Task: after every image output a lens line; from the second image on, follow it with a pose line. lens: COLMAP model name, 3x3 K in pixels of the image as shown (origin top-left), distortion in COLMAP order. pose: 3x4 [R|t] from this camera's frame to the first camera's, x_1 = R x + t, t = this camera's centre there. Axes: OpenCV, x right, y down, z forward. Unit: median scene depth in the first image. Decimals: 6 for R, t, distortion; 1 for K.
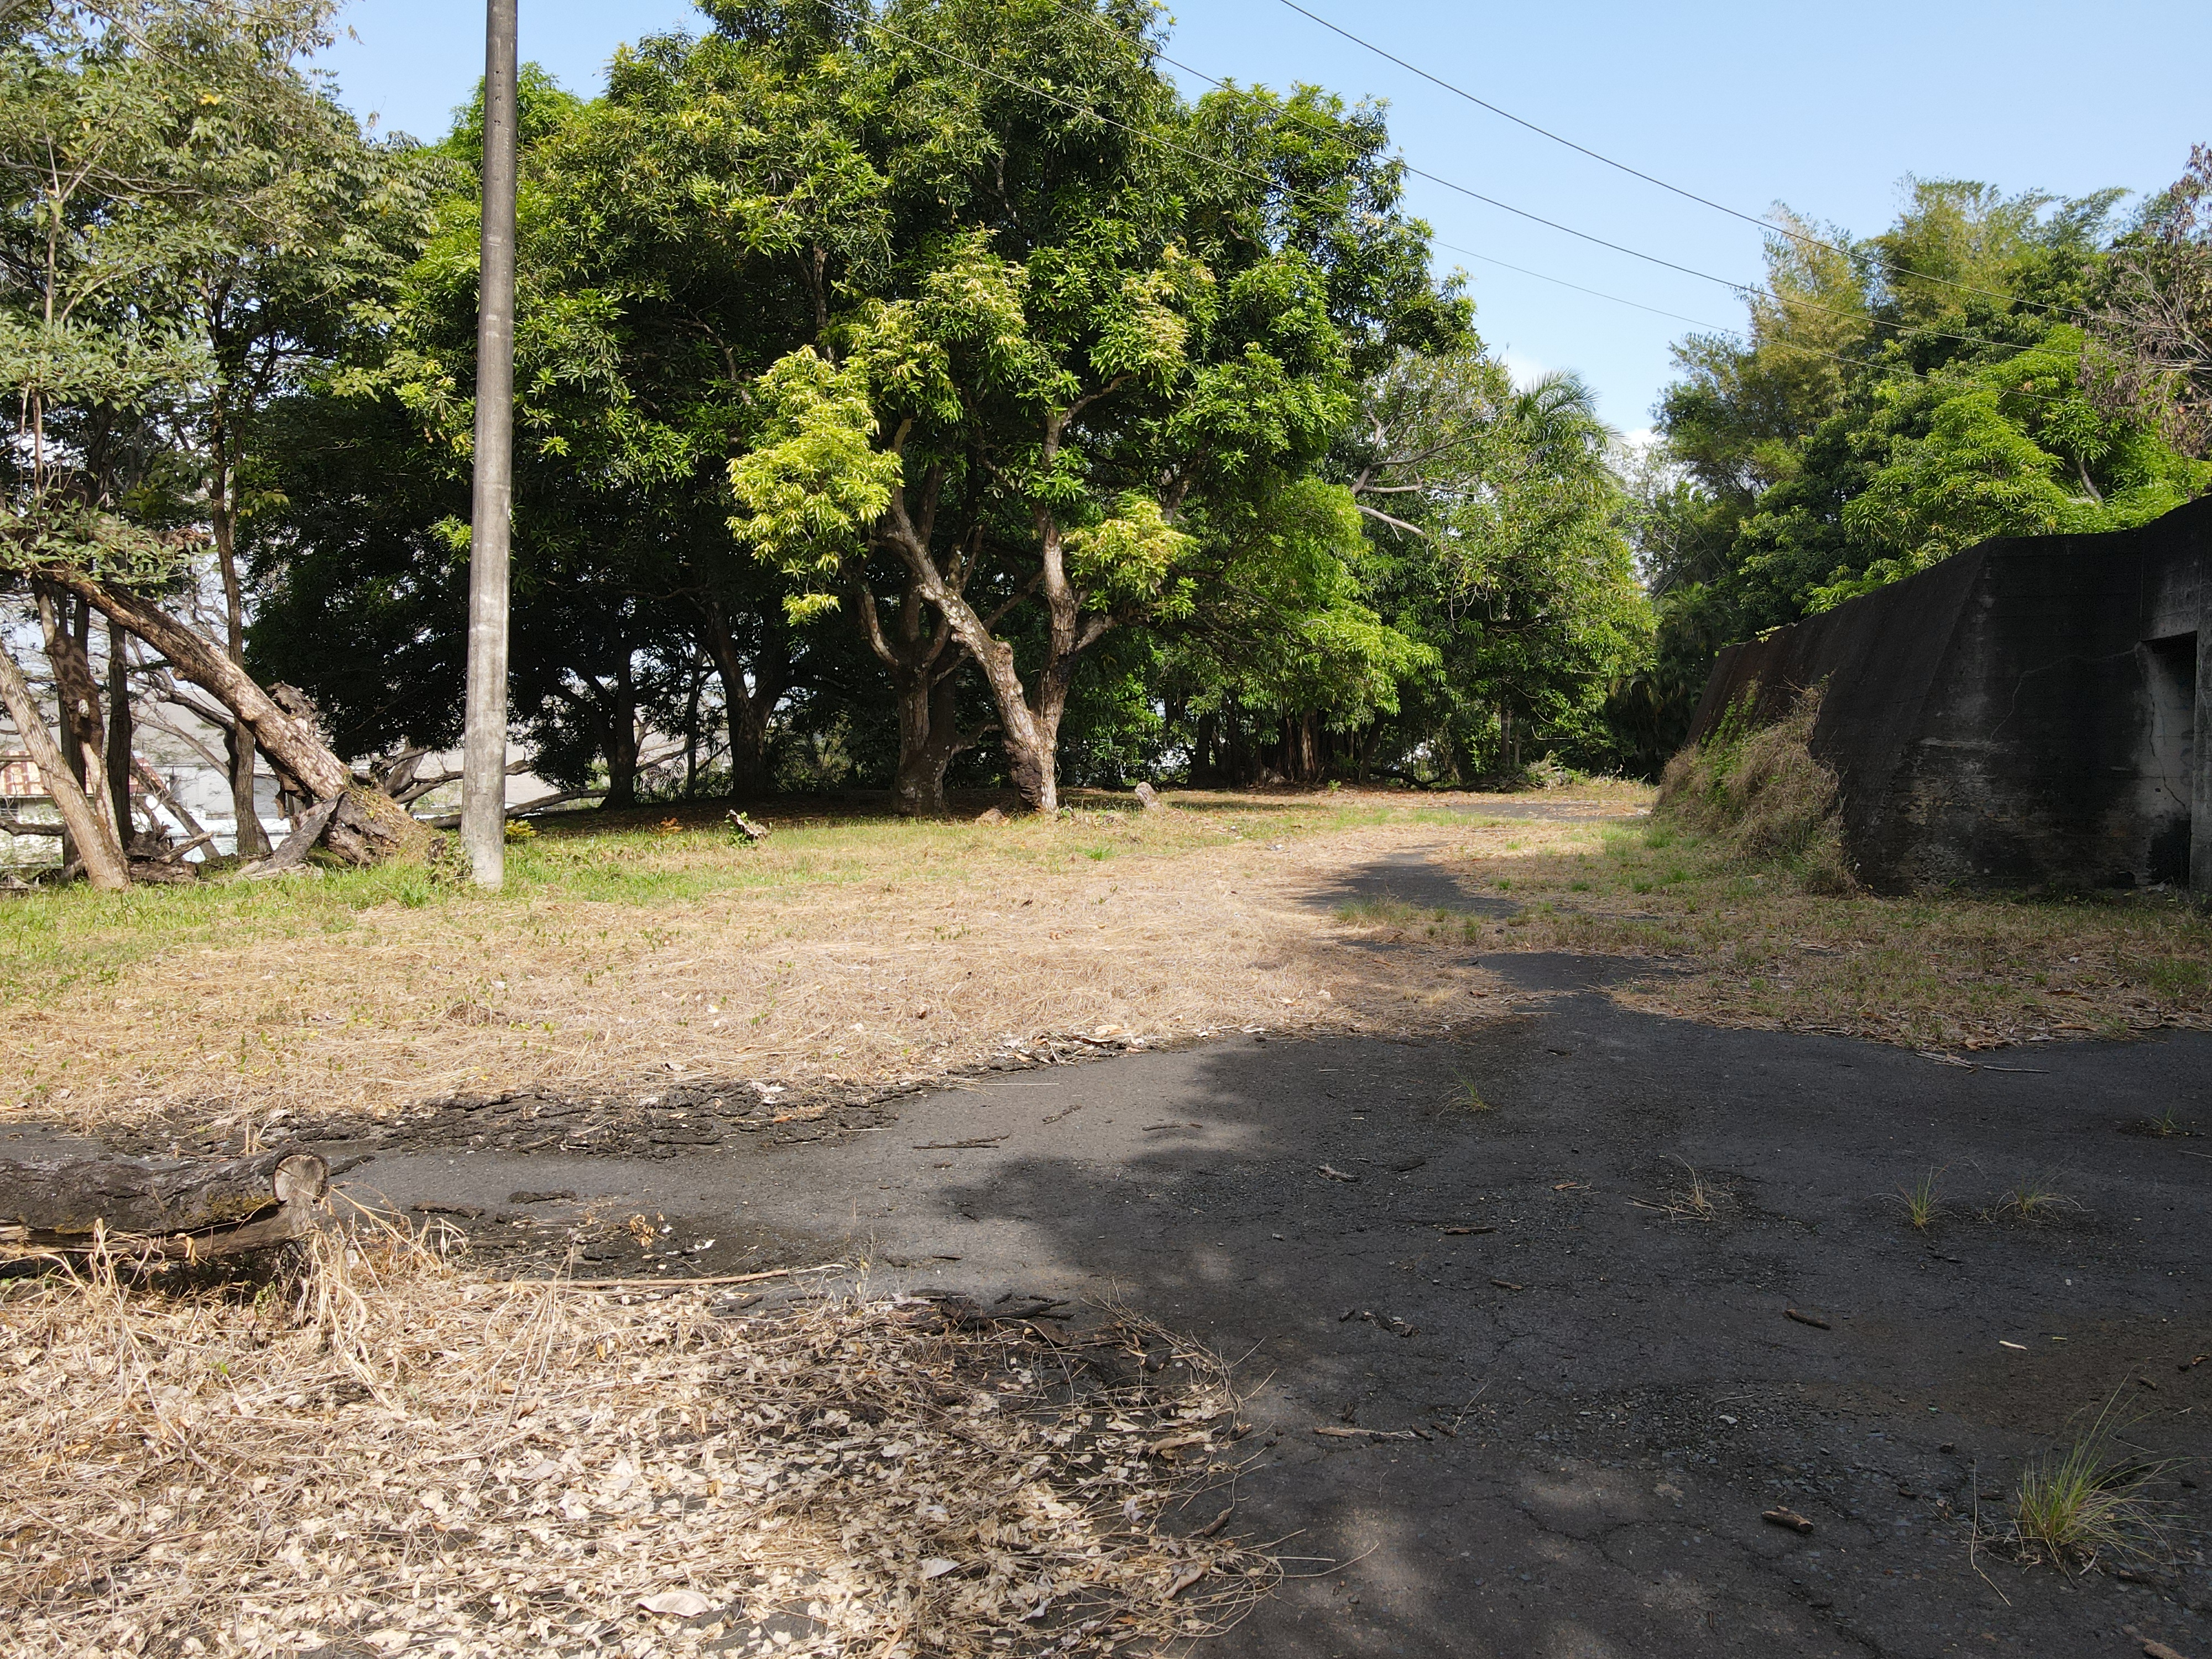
lens RADIAL K [[1597.2, 0, 1113.0], [0, 1597.2, 792.1], [0, 0, 1]] dist [0.004469, 0.004659]
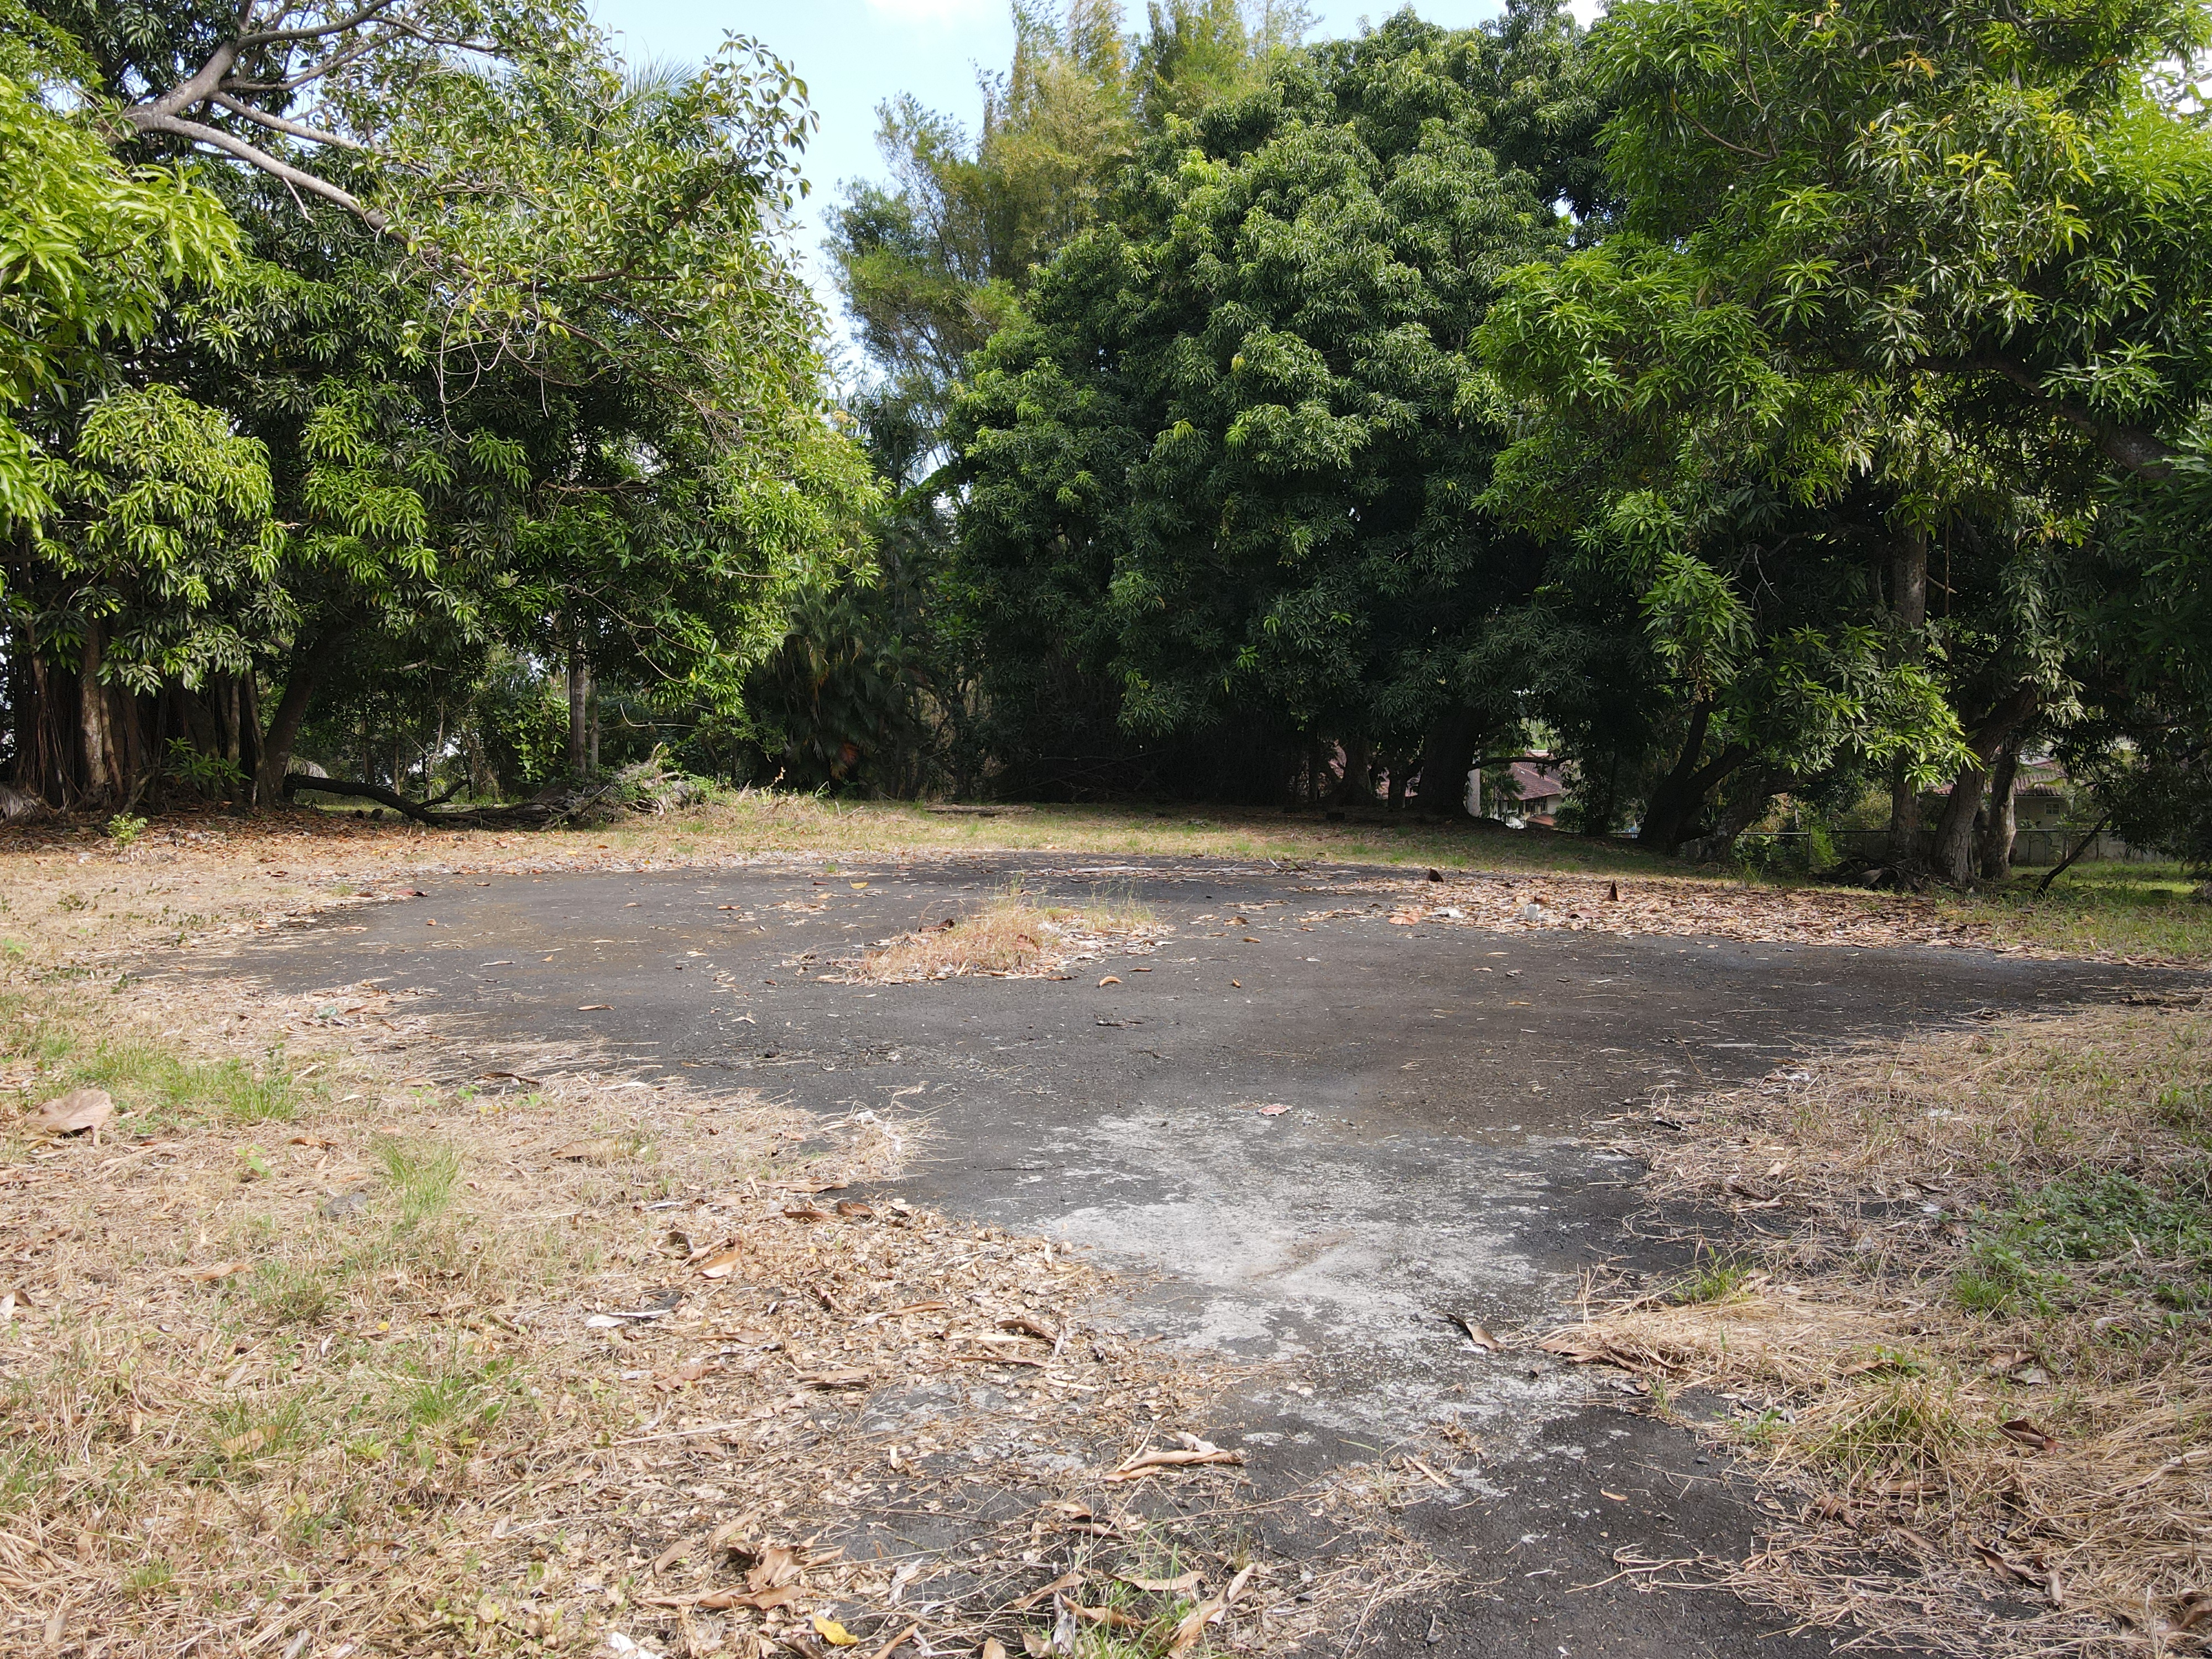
lens RADIAL K [[1597.2, 0, 1081.3], [0, 1597.2, 823.8], [0, 0, 1]] dist [0.004469, 0.004659]
pose [[0.854631, -0.017263, 0.518948, 0.129282], [0.006571, 0.999727, 0.022434, -0.011520], [-0.519194, -0.015763, 0.854511, 0.531491]]
